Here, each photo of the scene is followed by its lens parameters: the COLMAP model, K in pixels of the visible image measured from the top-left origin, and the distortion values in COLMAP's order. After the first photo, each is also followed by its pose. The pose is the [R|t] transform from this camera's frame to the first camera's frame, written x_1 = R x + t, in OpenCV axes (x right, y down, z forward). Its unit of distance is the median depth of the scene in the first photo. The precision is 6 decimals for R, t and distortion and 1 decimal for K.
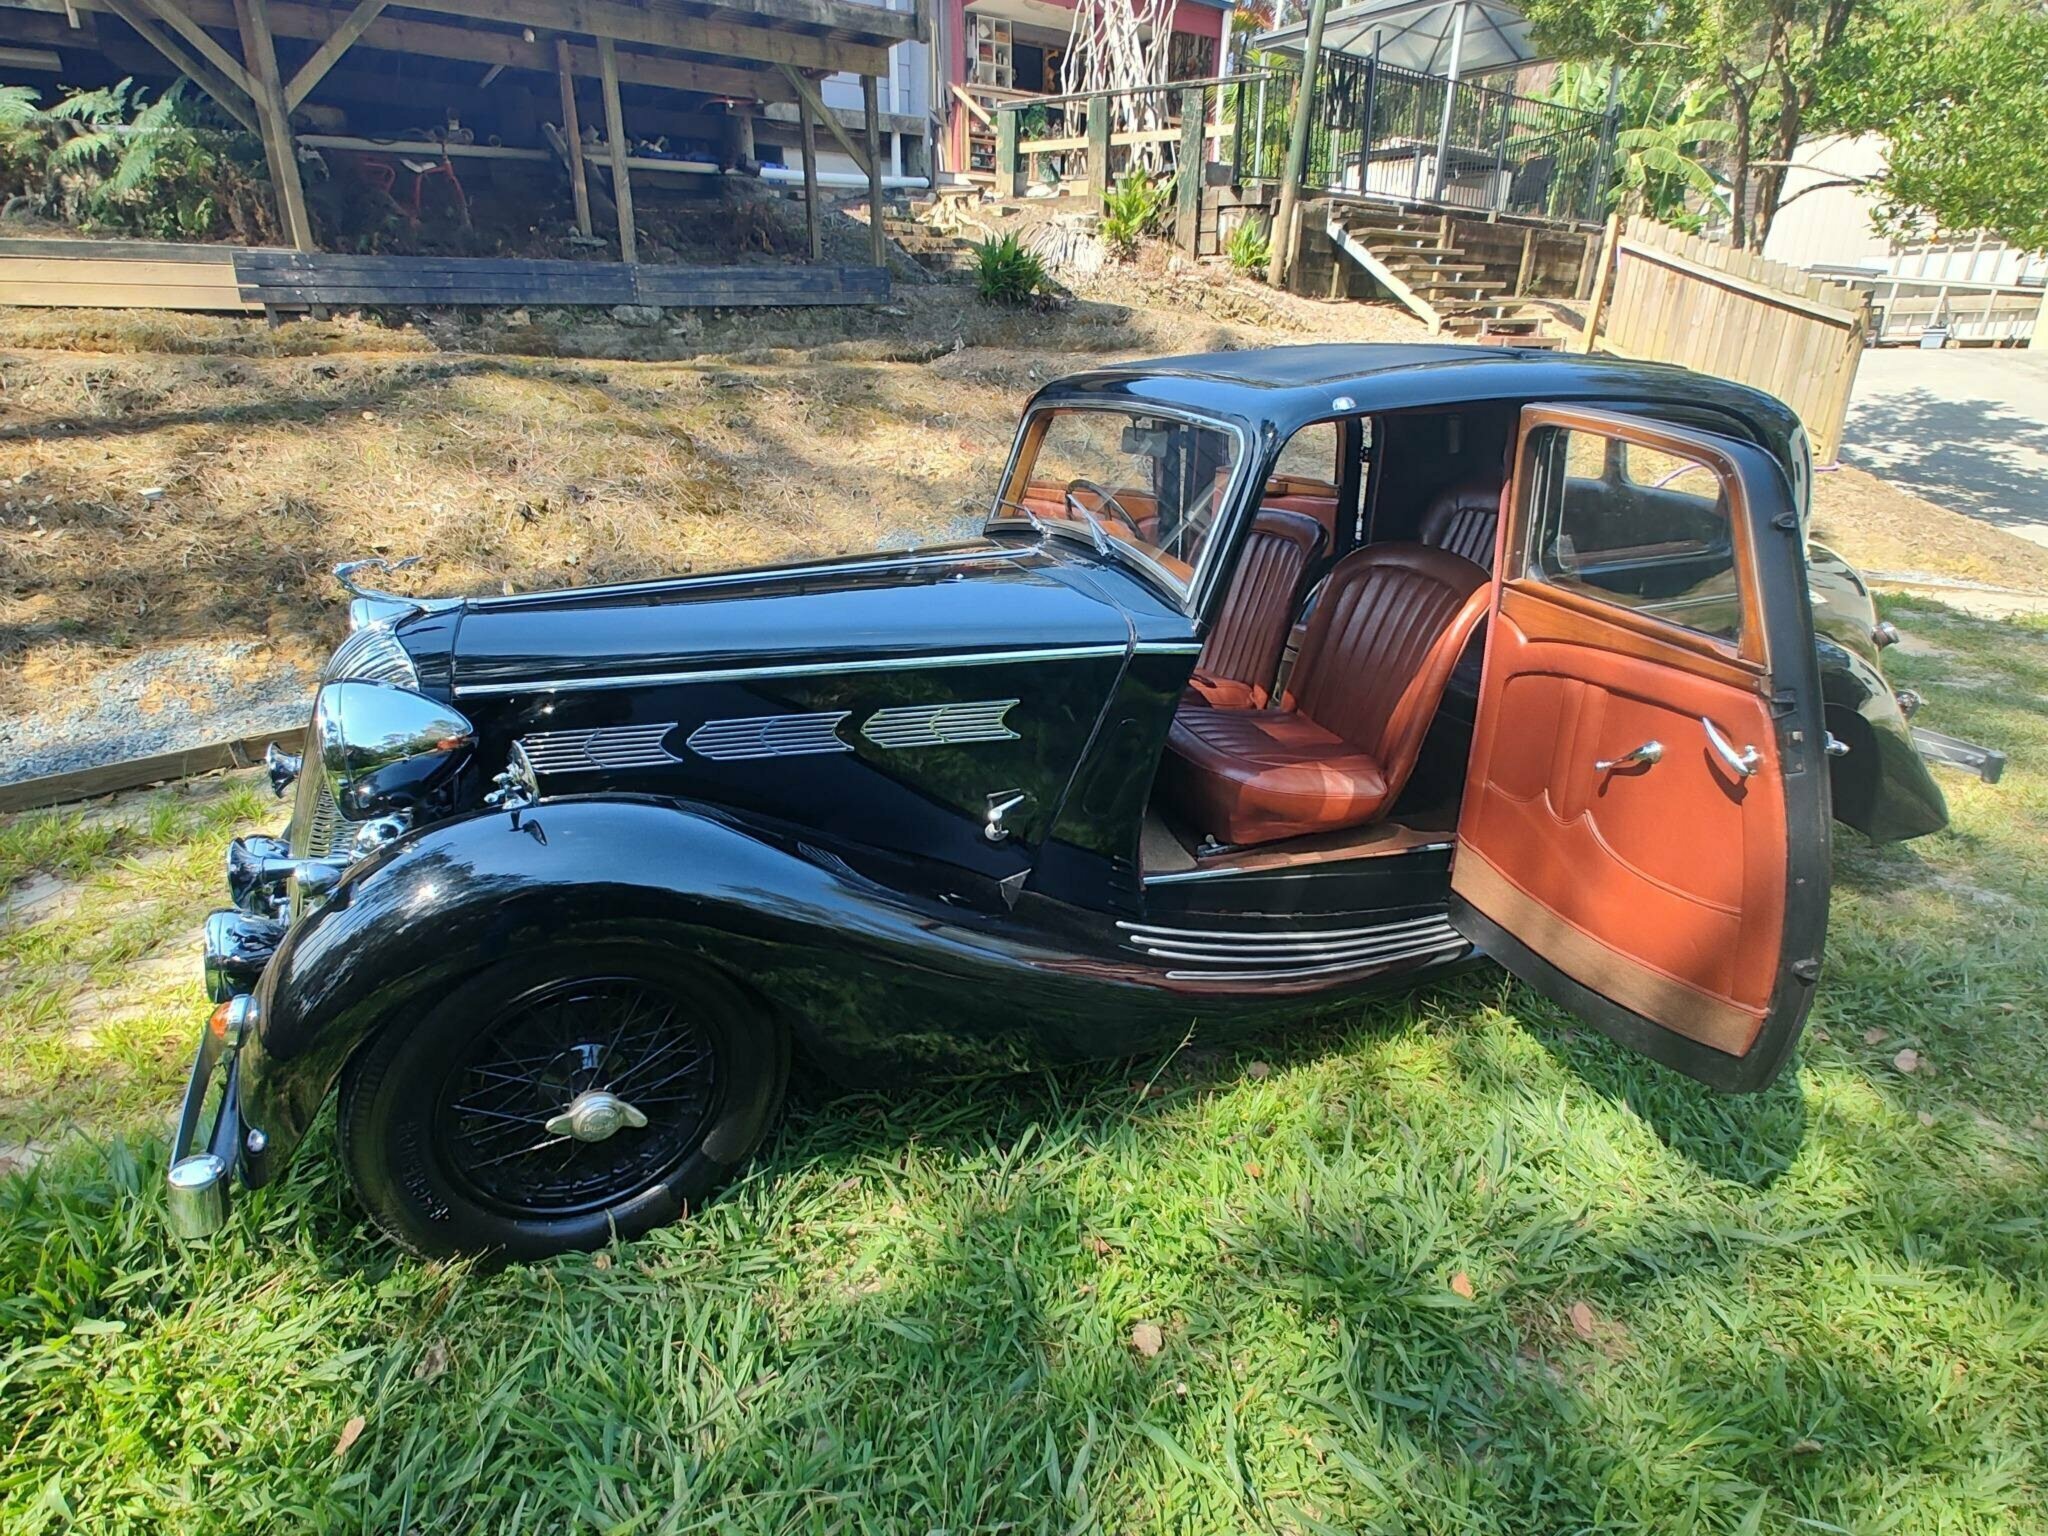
lens RADIAL K [[1102.1, 0, 1024.5], [0, 1102.1, 767.5], [0, 0, 1]] dist [0.002015, 0.004509]
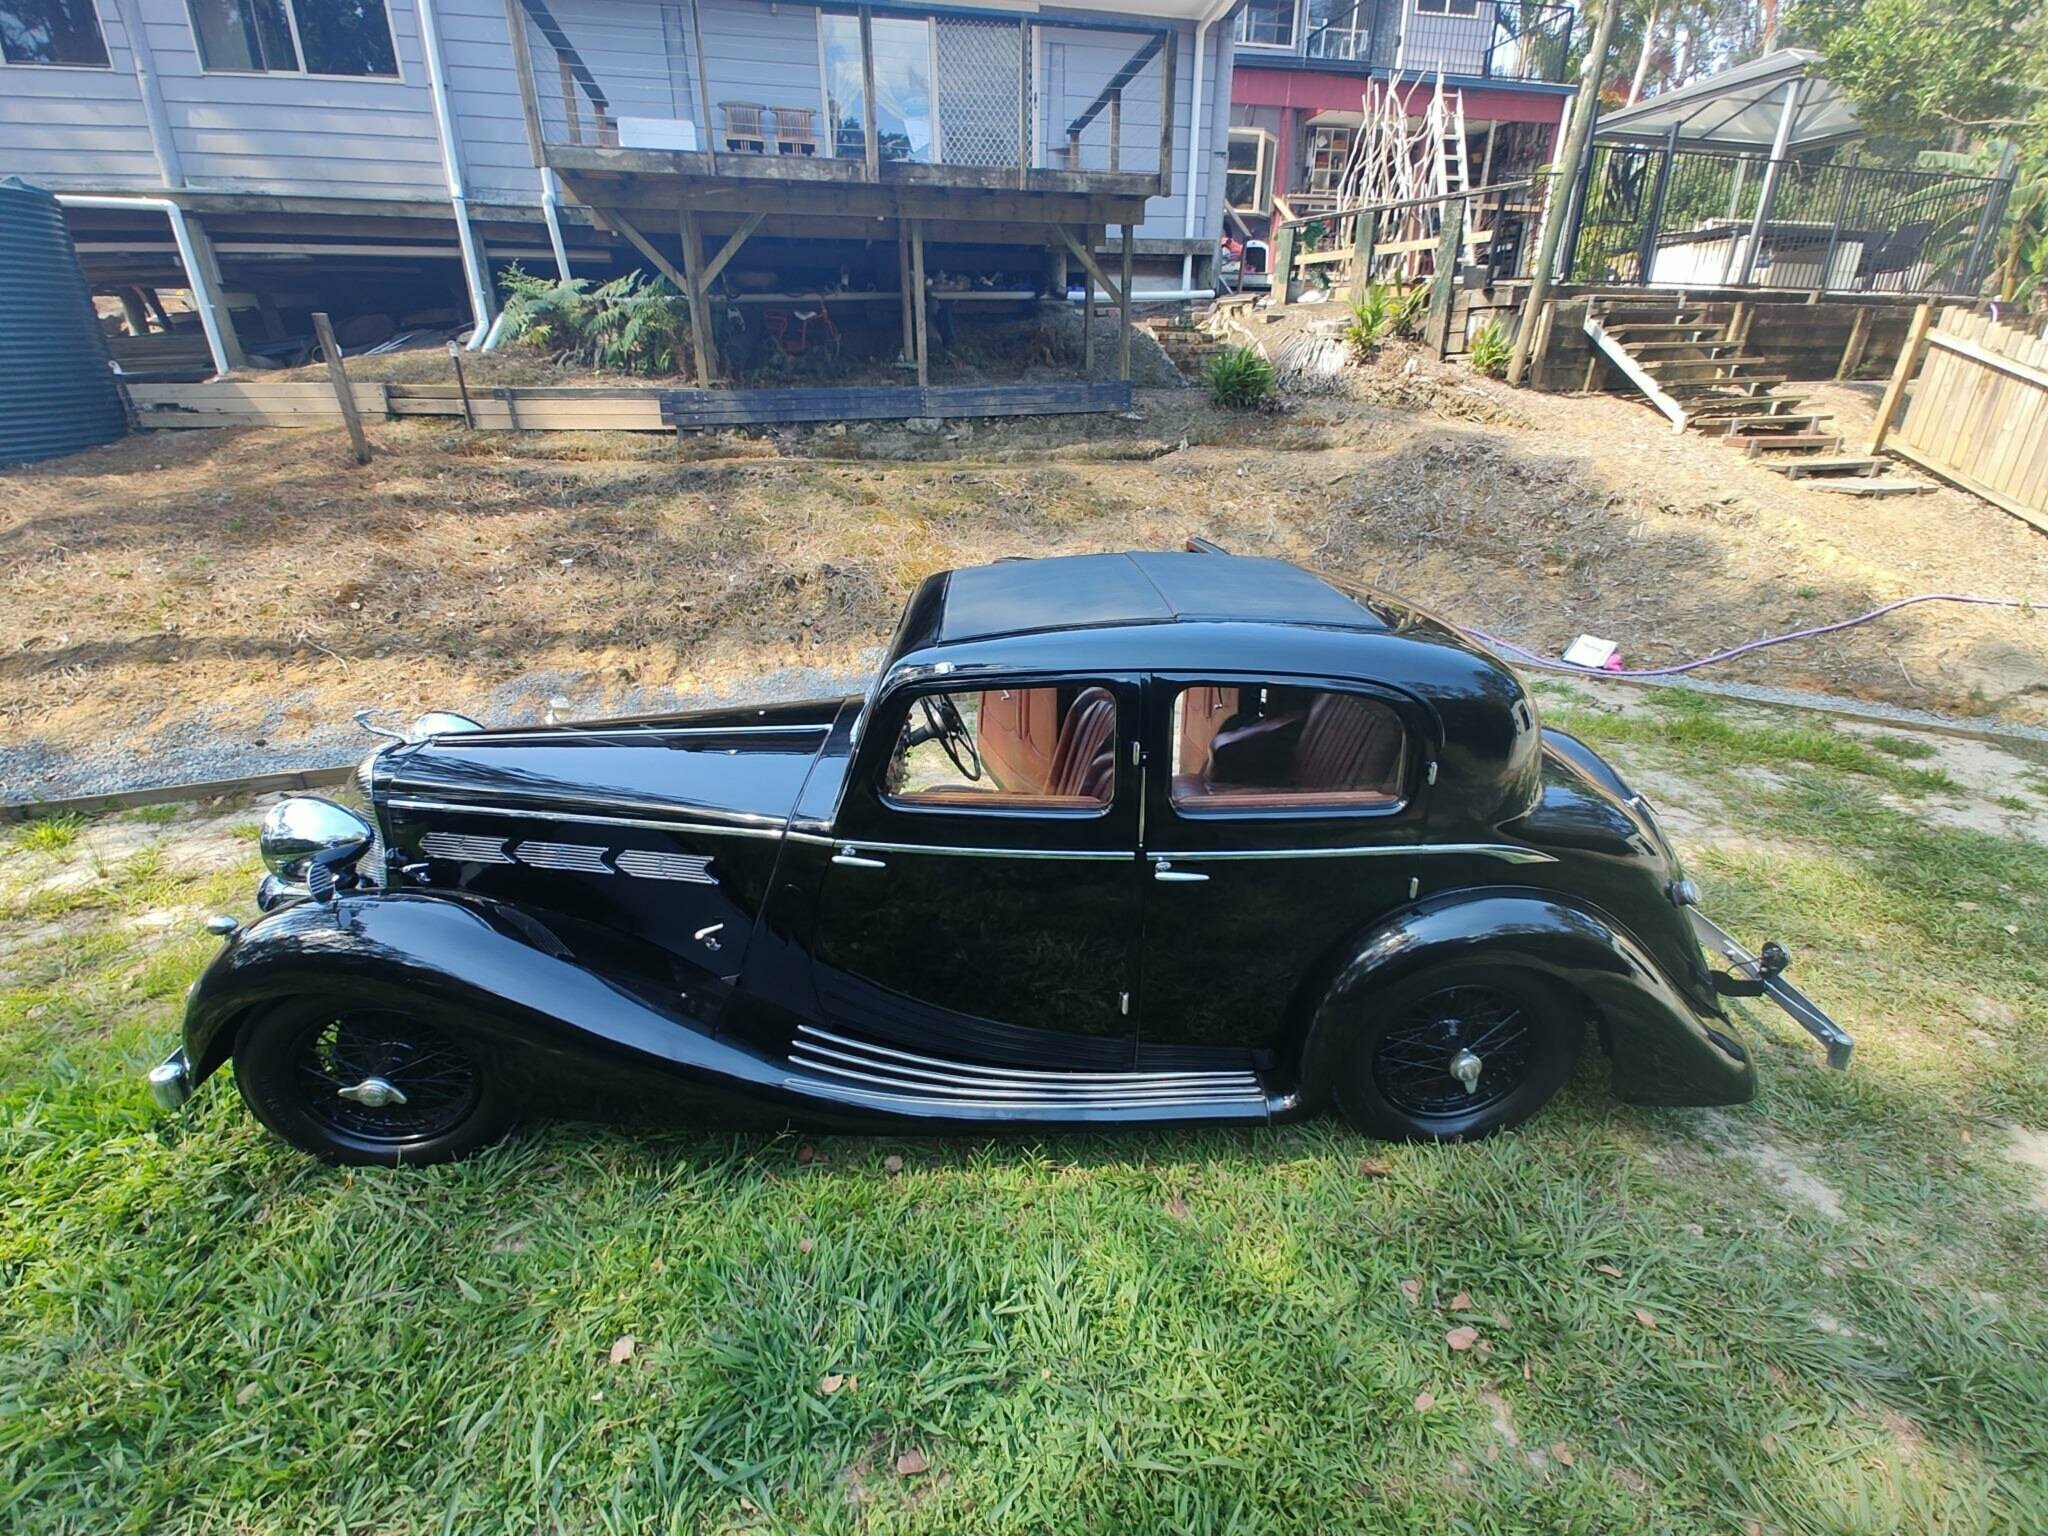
lens RADIAL K [[902.6, 0, 1018.5], [0, 902.6, 774.7], [0, 0, 1]] dist [0.005444, -0.002175]
pose [[0.926579, 0.140666, -0.348803, 0.151219], [-0.128552, 0.990019, 0.057764, -0.058025], [0.353447, -0.008684, 0.935414, 0.019130]]
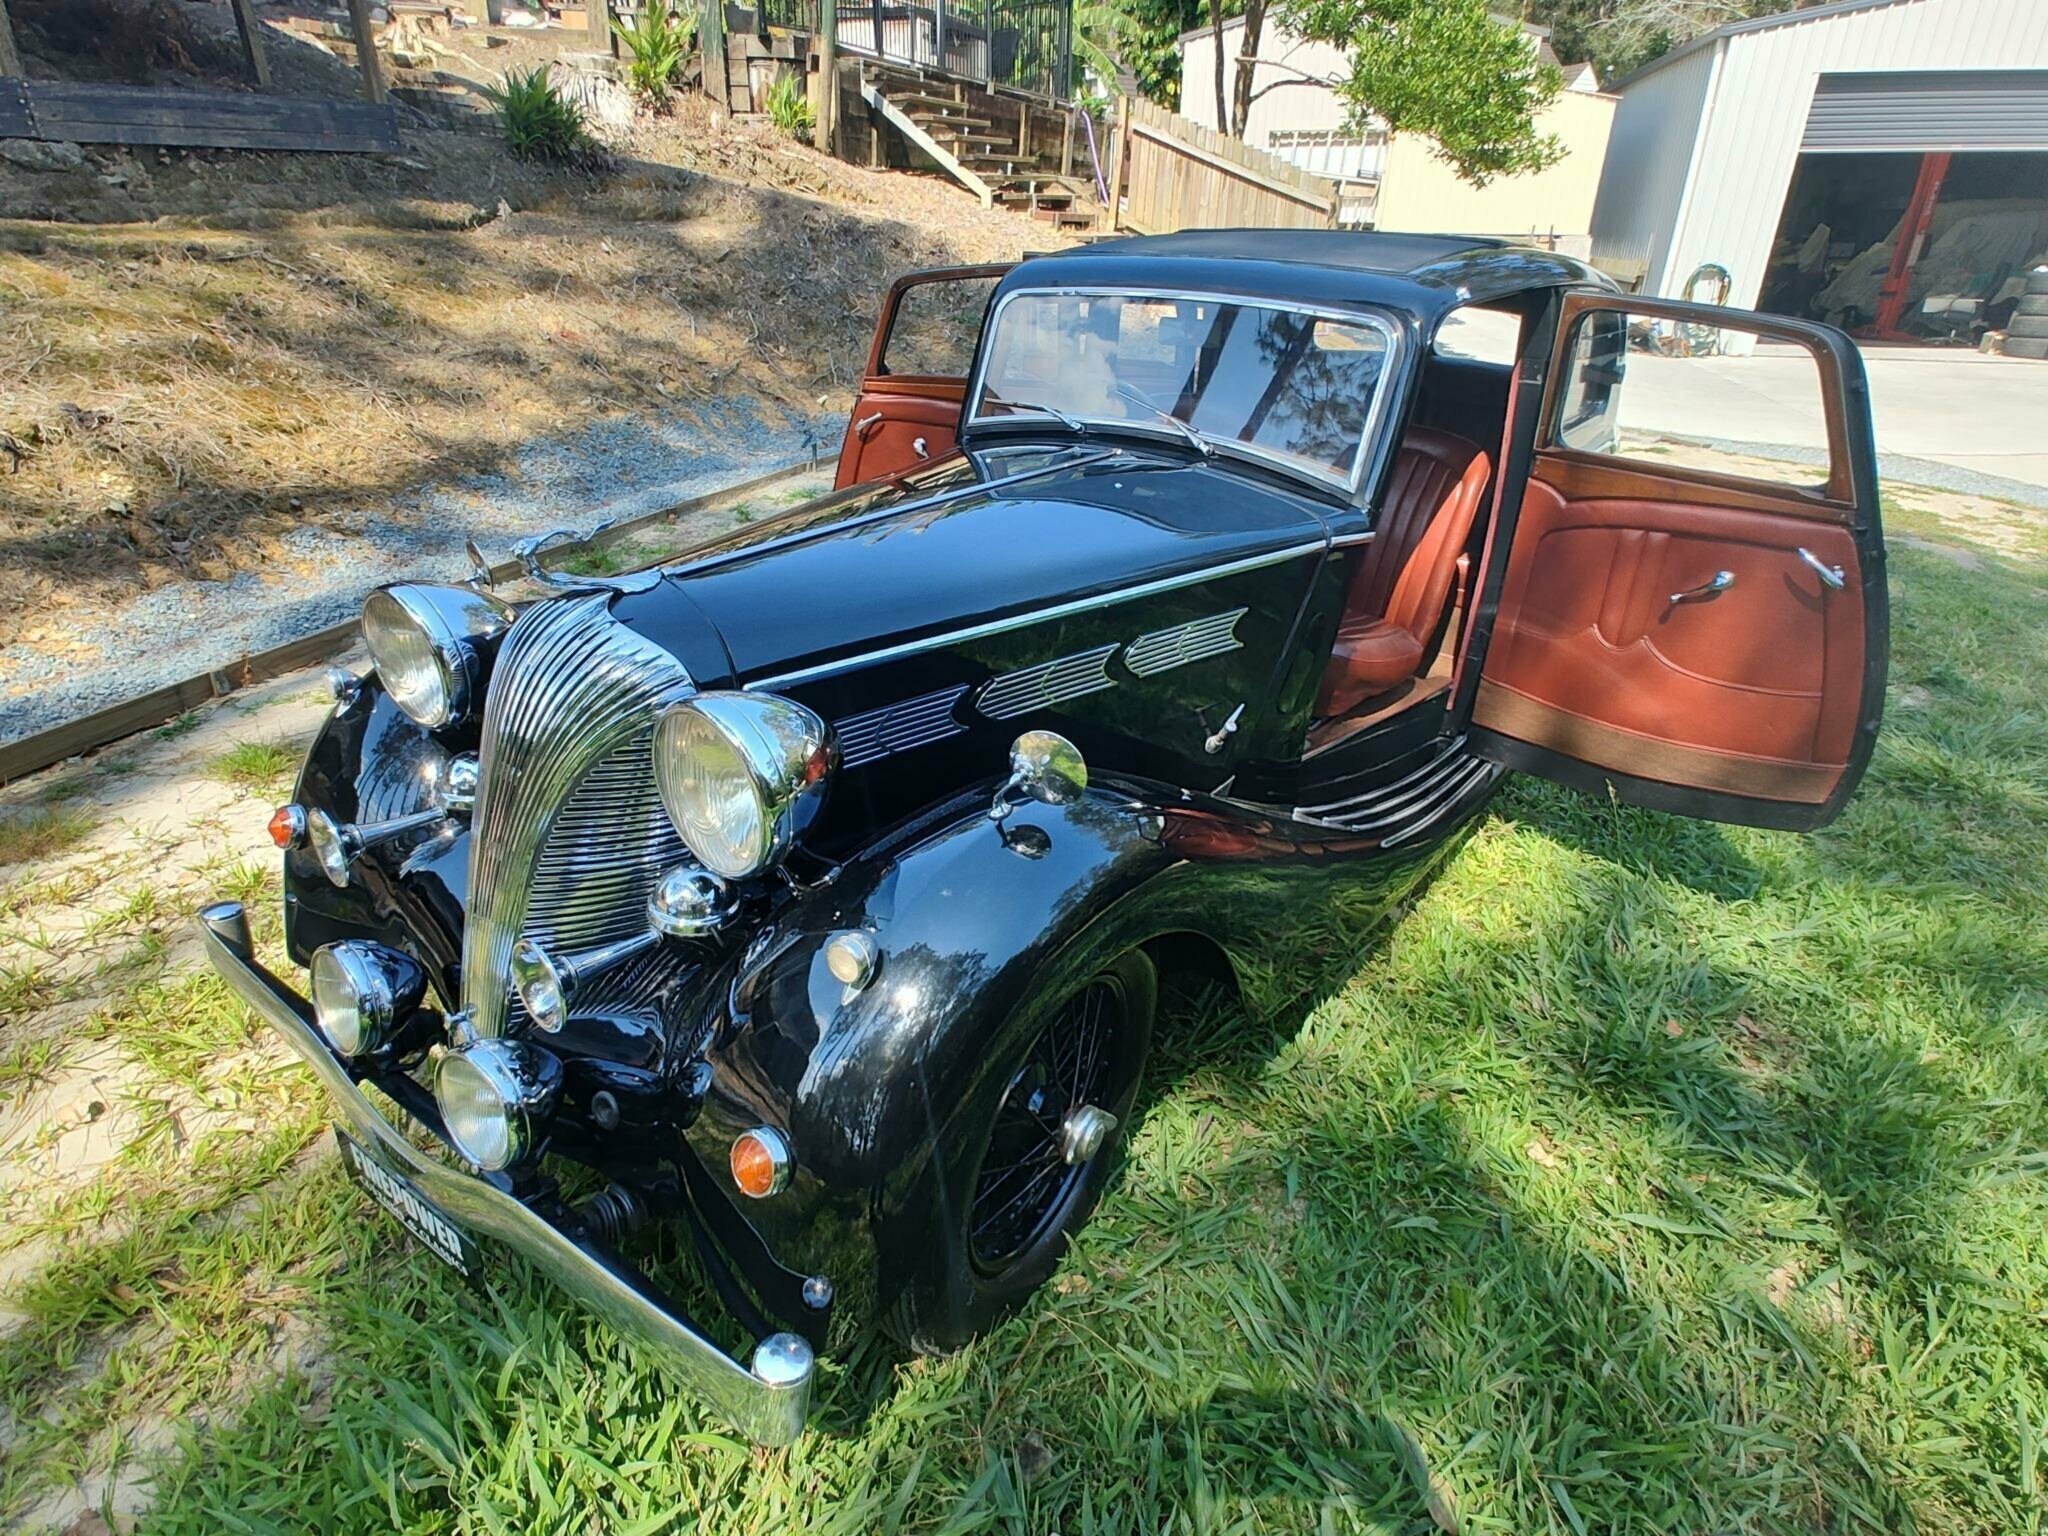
lens RADIAL K [[1102.1, 0, 1024.6], [0, 1102.1, 762.0], [0, 0, 1]] dist [0.002015, 0.004509]
pose [[0.886504, -0.189874, 0.421971, -0.130003], [0.148149, 0.980396, 0.129907, -0.017489], [-0.438364, -0.052648, 0.897254, 0.041410]]
